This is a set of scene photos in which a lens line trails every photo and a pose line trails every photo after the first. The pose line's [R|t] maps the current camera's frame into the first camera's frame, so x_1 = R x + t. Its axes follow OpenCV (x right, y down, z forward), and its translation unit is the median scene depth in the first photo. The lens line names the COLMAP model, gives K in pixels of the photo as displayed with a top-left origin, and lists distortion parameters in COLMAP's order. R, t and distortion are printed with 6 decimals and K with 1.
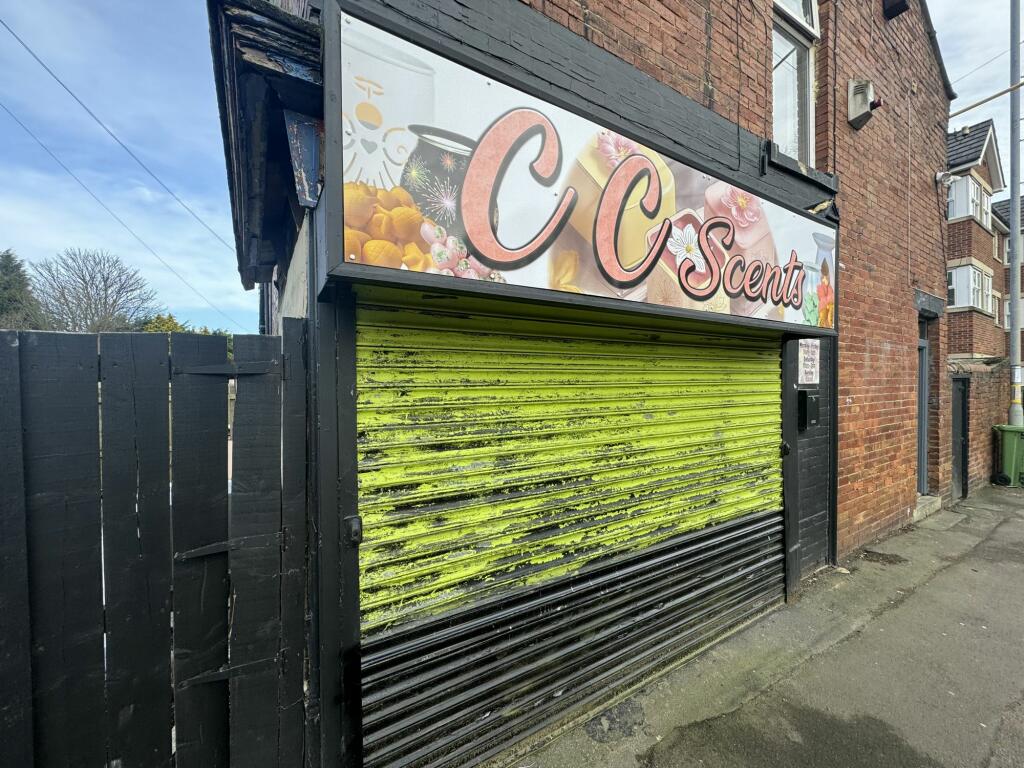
lens RADIAL K [[406.4, 0, 516.4], [0, 406.4, 383.0], [0, 0, 1]] dist [-0.002225, 0.000130]
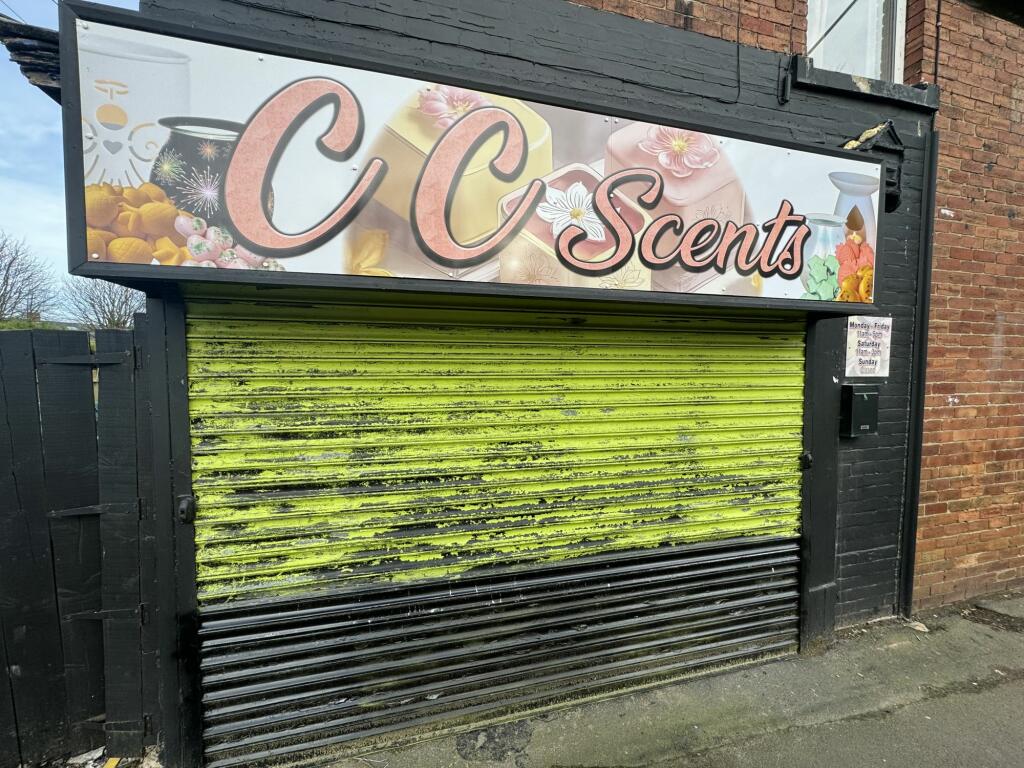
lens RADIAL K [[406.4, 0, 512.1], [0, 406.4, 383.3], [0, 0, 1]] dist [-0.002225, 0.000130]
pose [[0.958356, 0.022240, -0.284708, 0.555896], [-0.010496, 0.999032, 0.042708, -0.020350], [0.285382, -0.037941, 0.957663, 0.165638]]
